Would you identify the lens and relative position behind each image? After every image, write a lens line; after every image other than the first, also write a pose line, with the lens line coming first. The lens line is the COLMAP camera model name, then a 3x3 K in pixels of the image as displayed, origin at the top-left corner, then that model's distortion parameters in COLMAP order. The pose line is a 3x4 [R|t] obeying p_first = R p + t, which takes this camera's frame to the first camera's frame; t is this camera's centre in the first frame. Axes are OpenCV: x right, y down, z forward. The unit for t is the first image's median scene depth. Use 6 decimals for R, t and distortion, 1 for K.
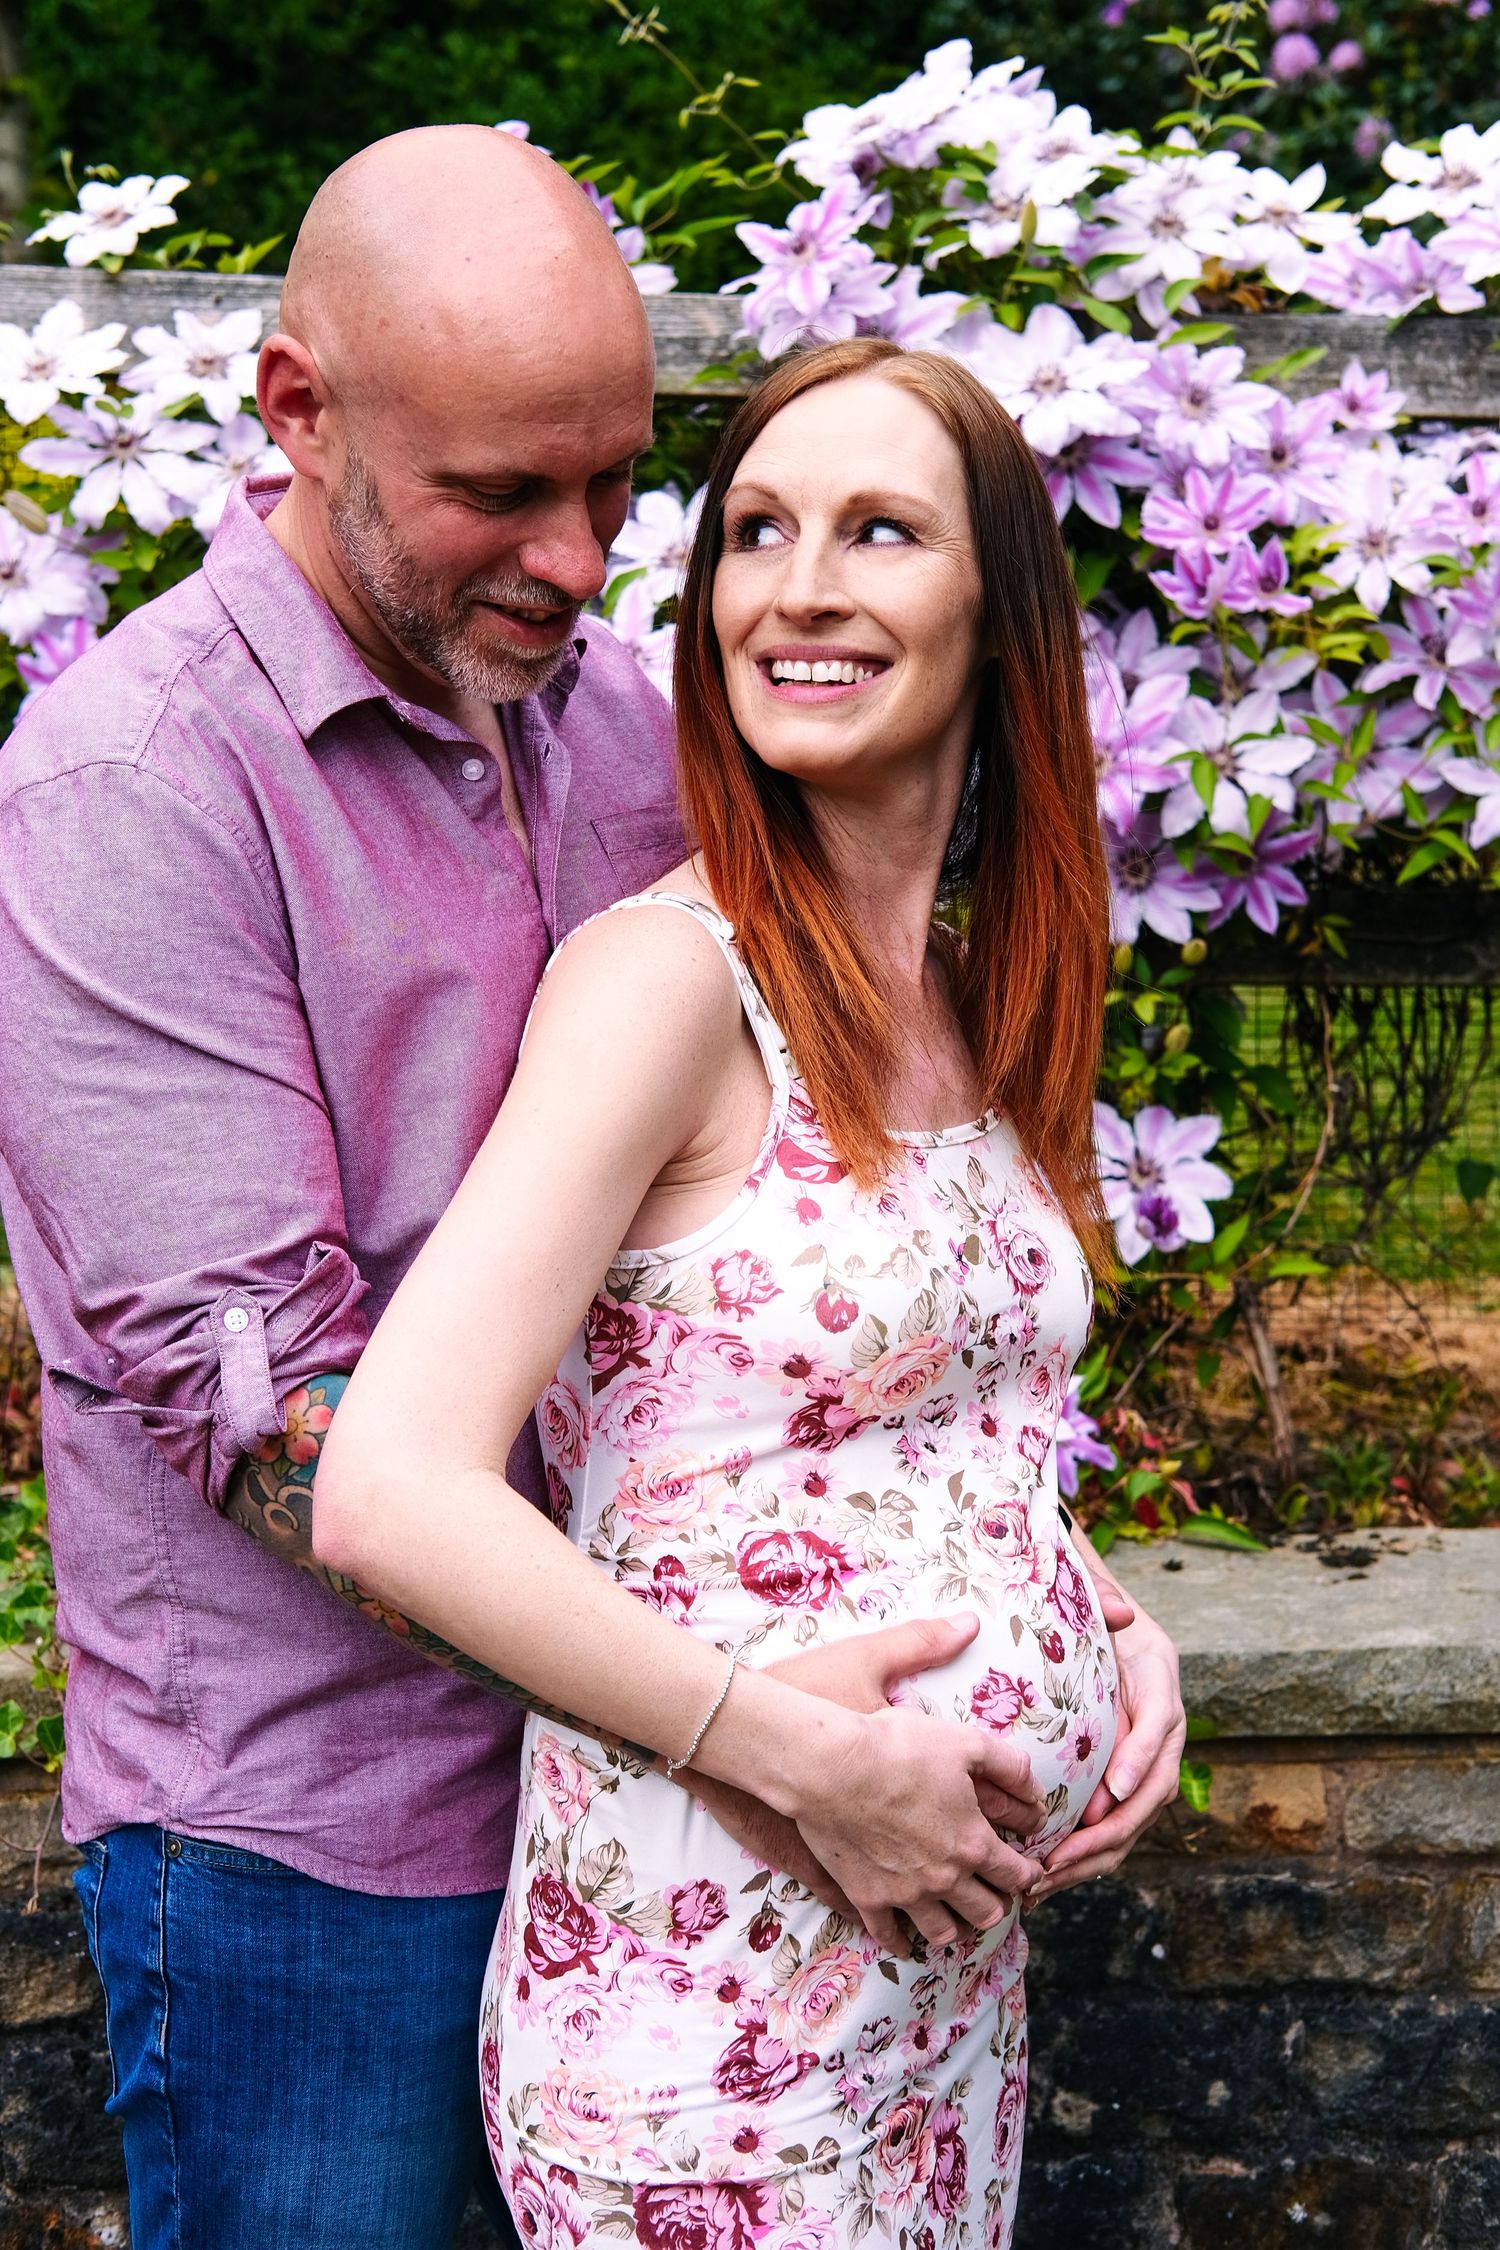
lens RADIAL K [[3872.8, 0, 745.3], [0, 3872.8, 1106.9], [0, 0, 1]] dist [0.067999, 0.000000]
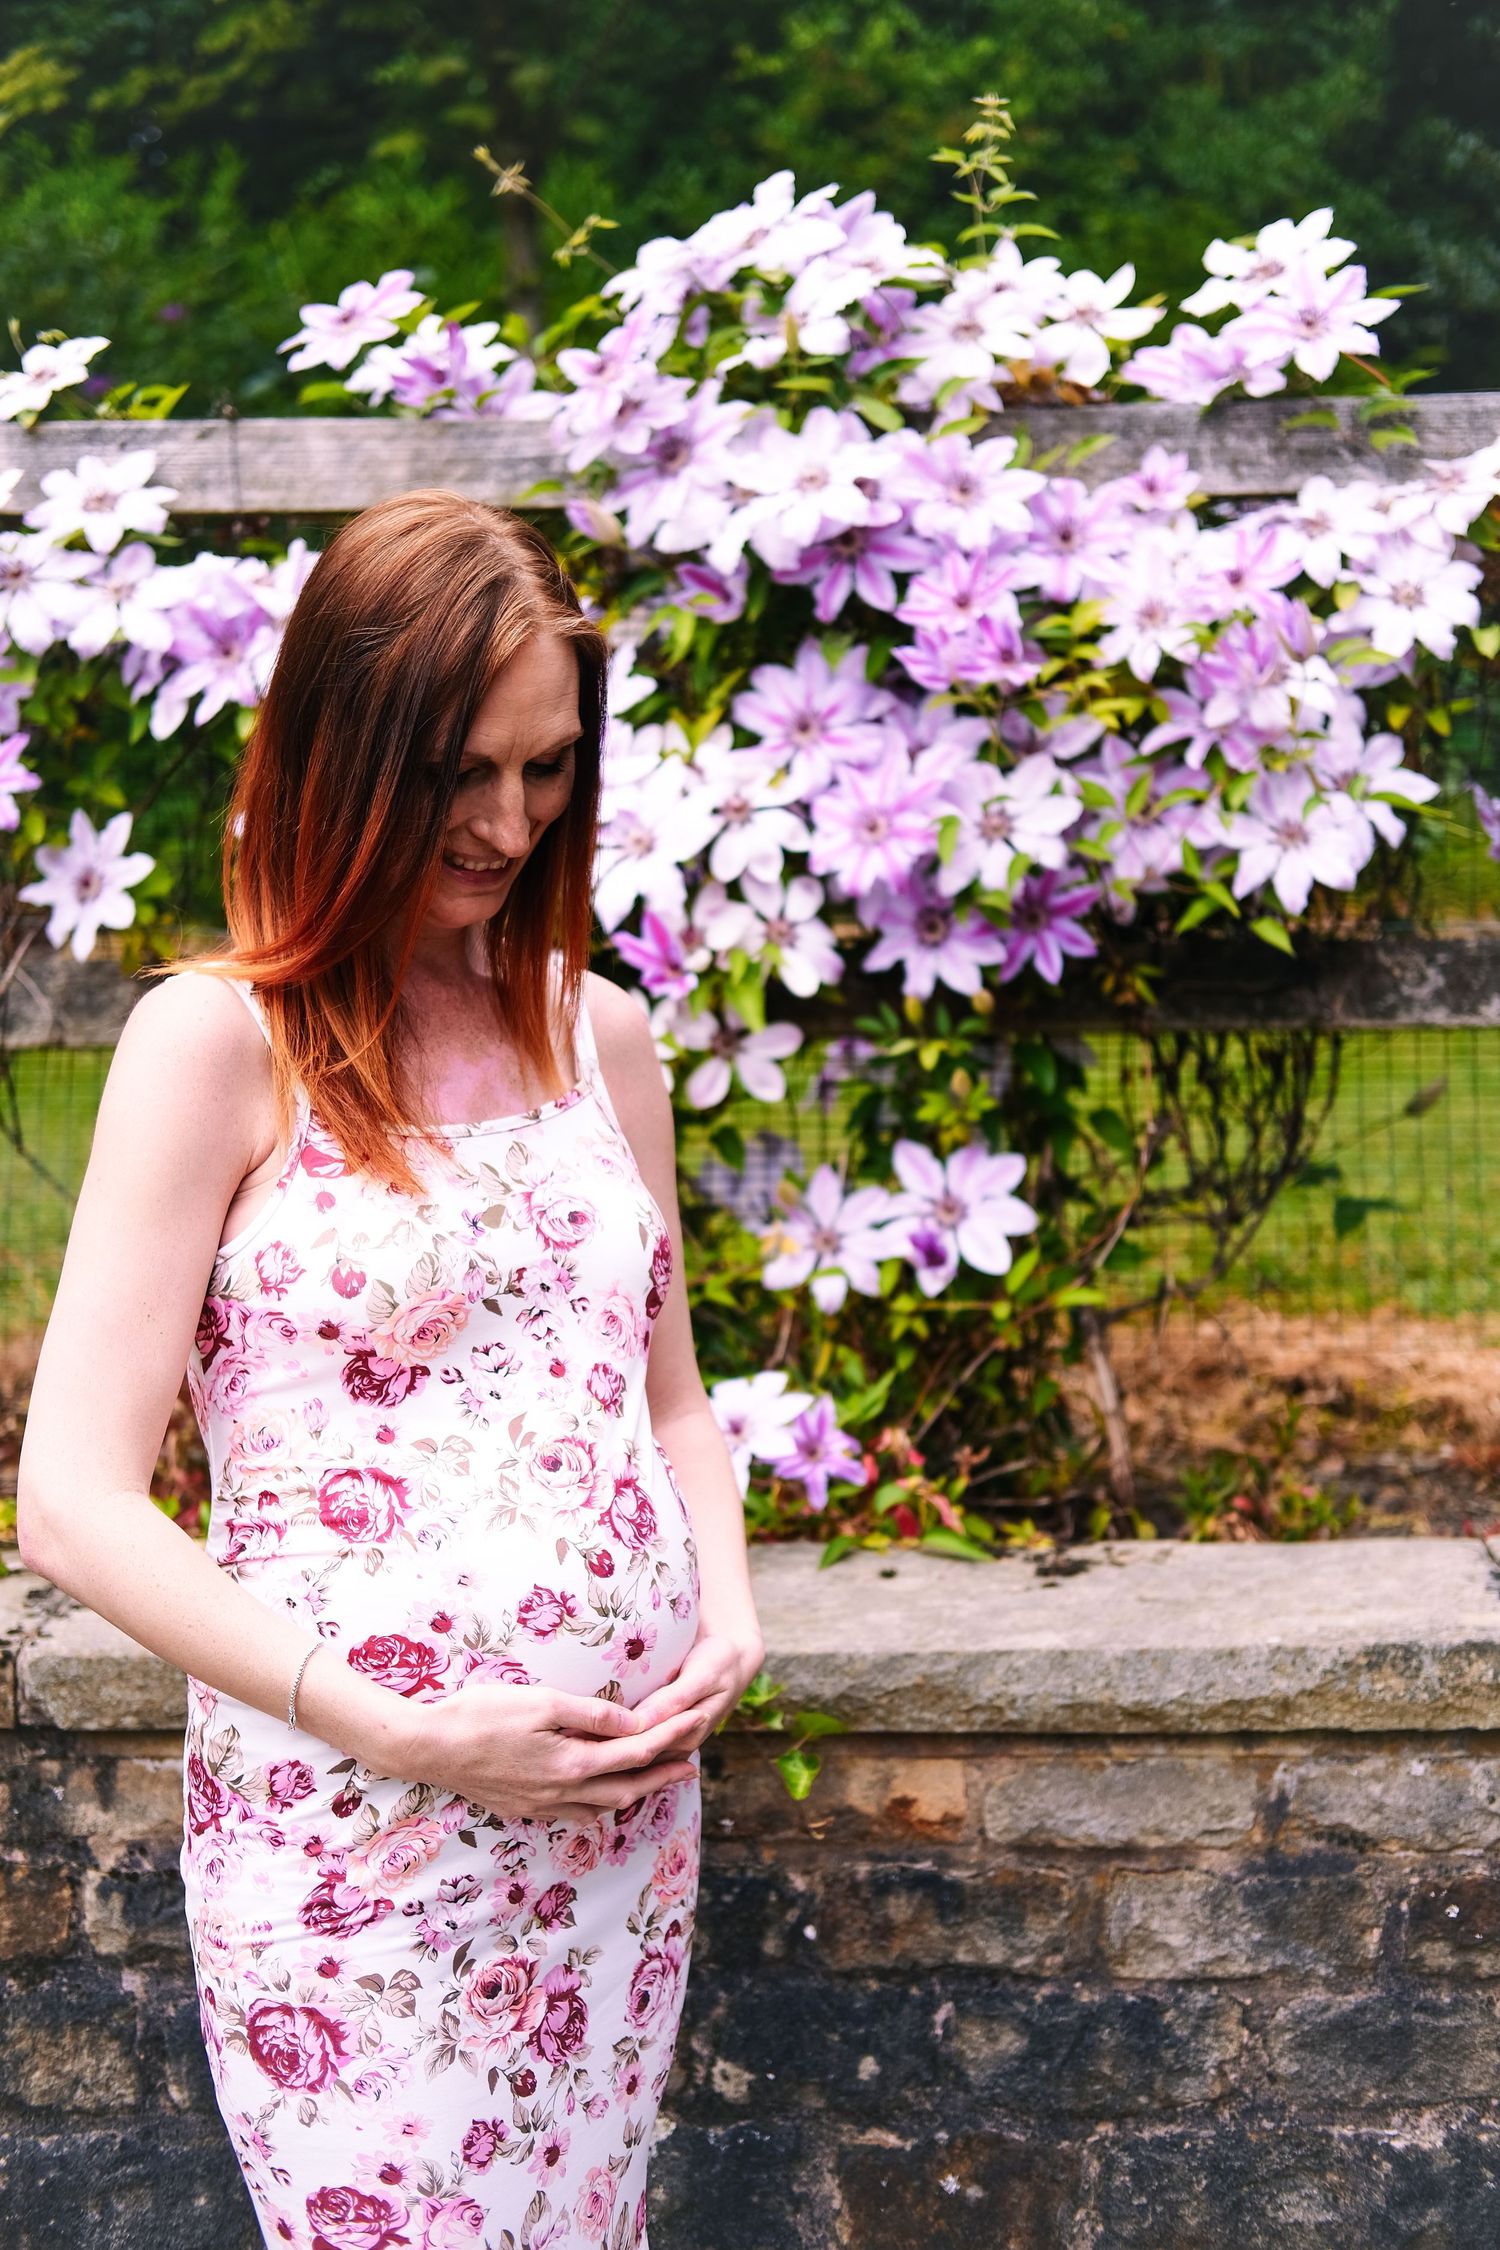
lens RADIAL K [[3518.3, 0, 726.6], [0, 3518.3, 1105.1], [0, 0, 1]] dist [0.054291, 0.000000]
pose [[0.978754, -0.014925, -0.204493, 0.248787], [0.010775, 0.999713, -0.021396, 0.008753], [0.204753, 0.018738, 0.978634, 0.034954]]
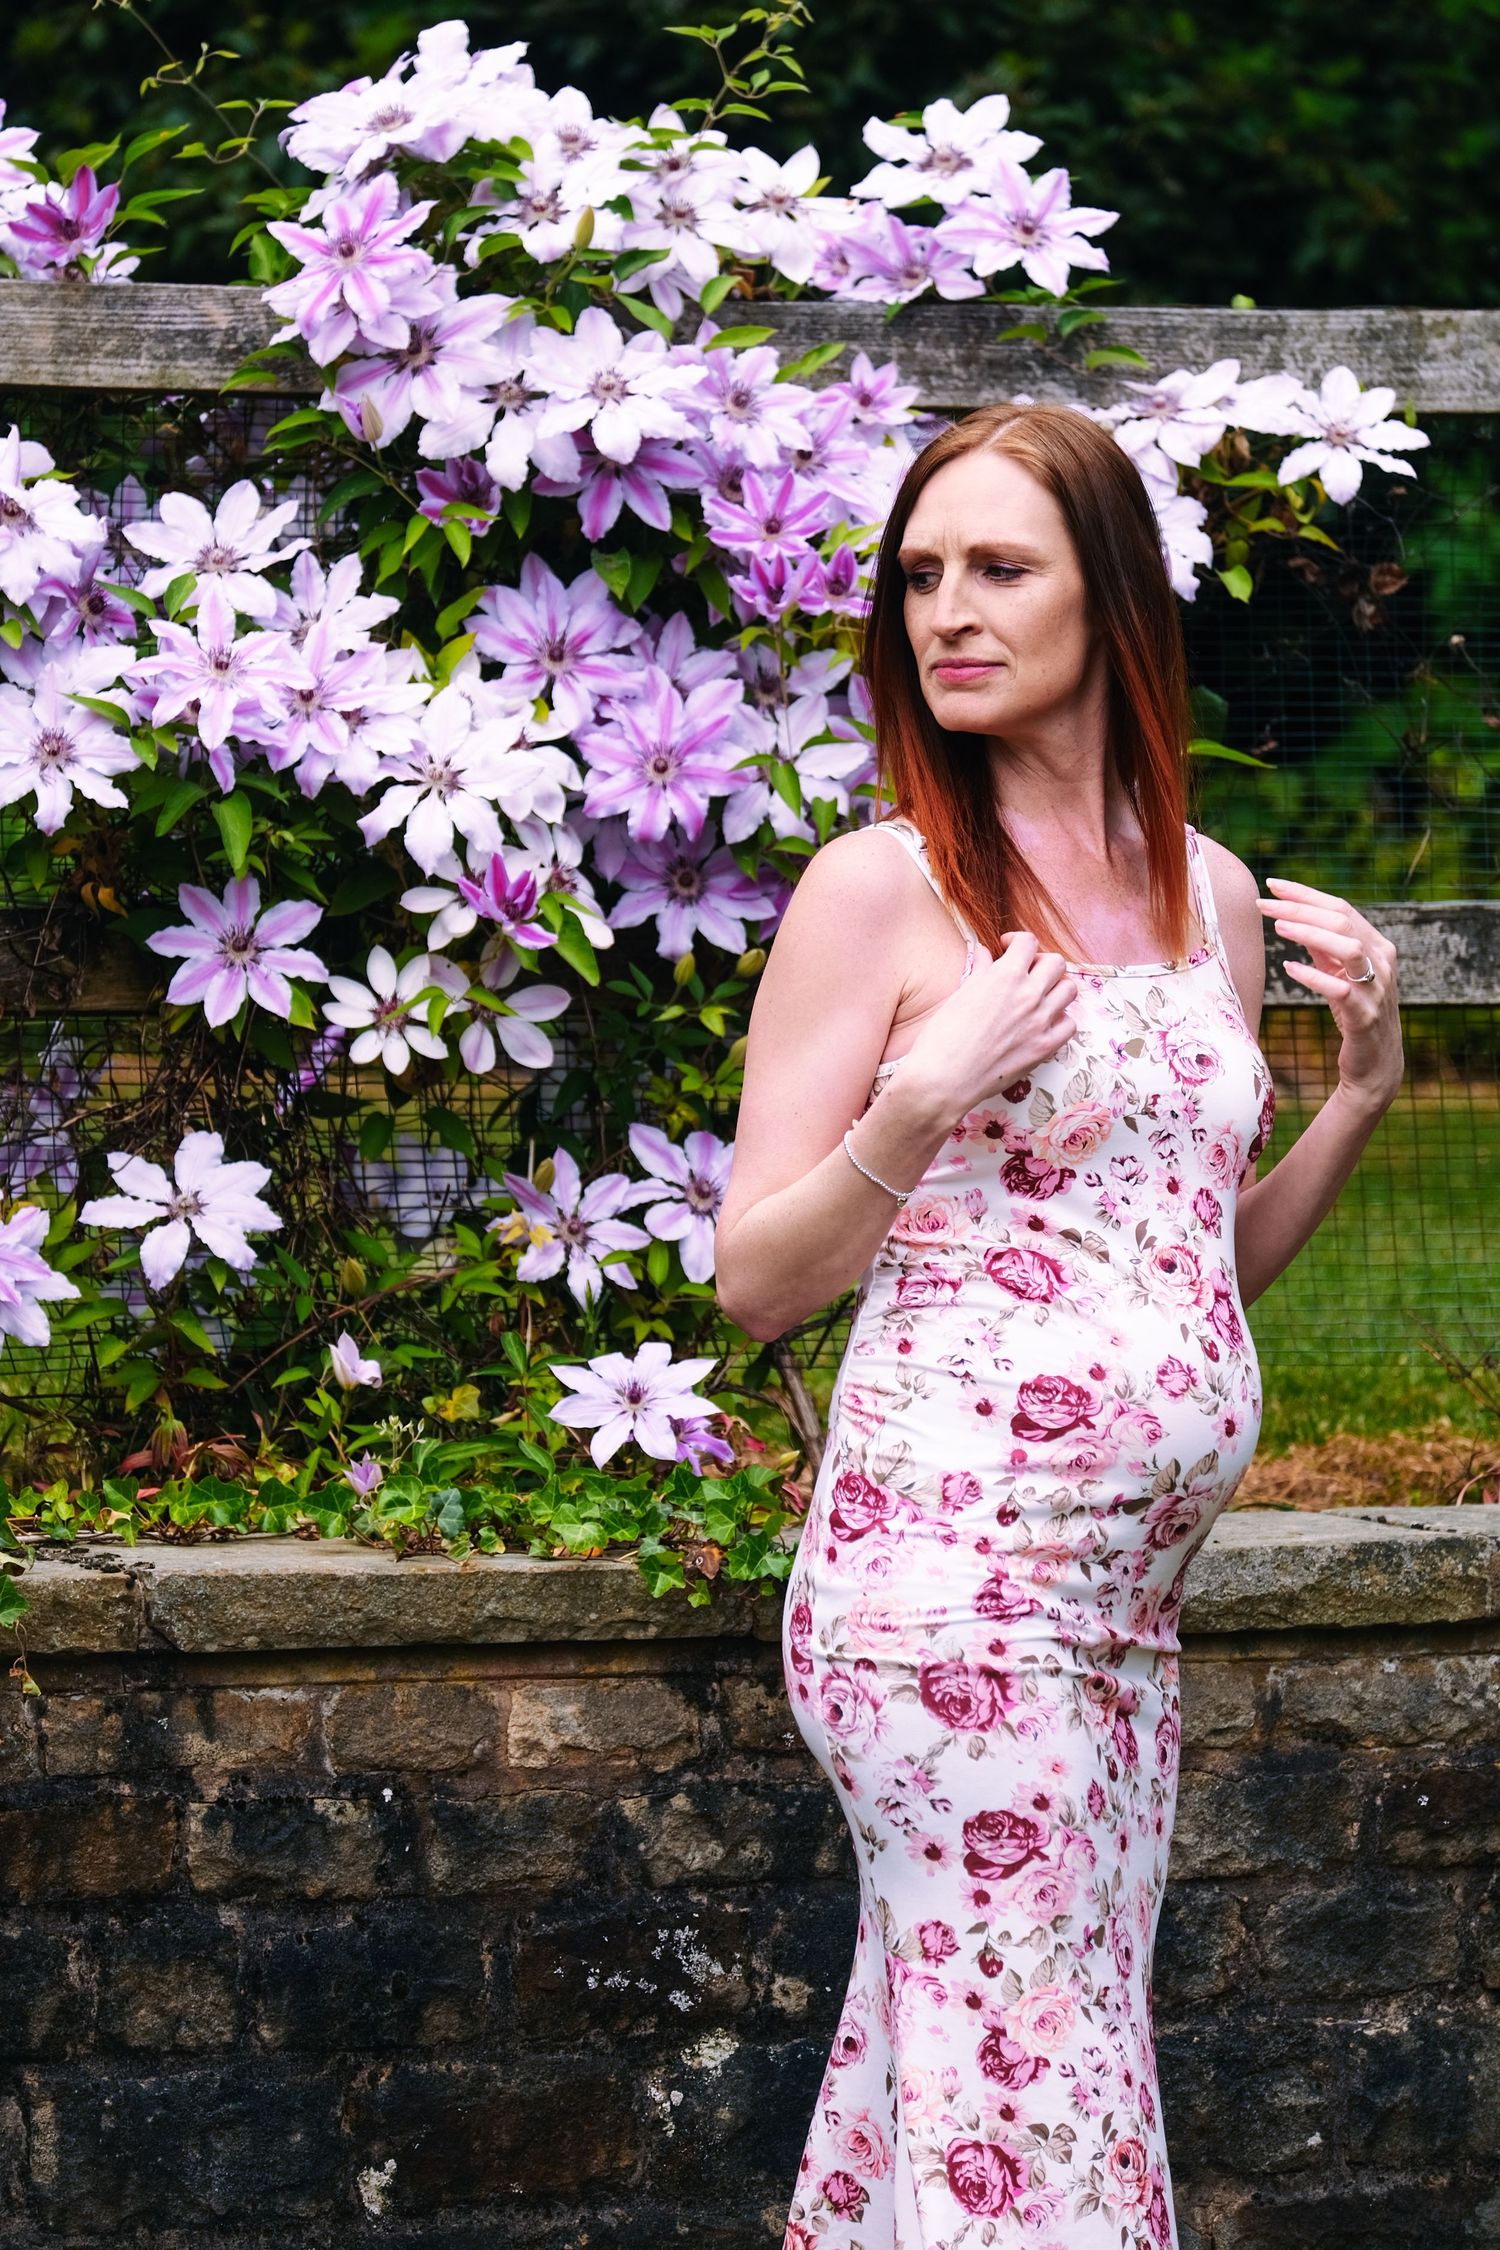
lens RADIAL K [[14734.6, 0, 753.5], [0, 14734.6, 1121.7], [0, 0, 1]] dist [0.034120, 0.000000]
pose [[0.959549, -0.016007, 0.281085, -0.935475], [0.039770, 0.996078, -0.079038, 0.295902], [-0.278717, 0.087020, 0.956423, -2.563984]]
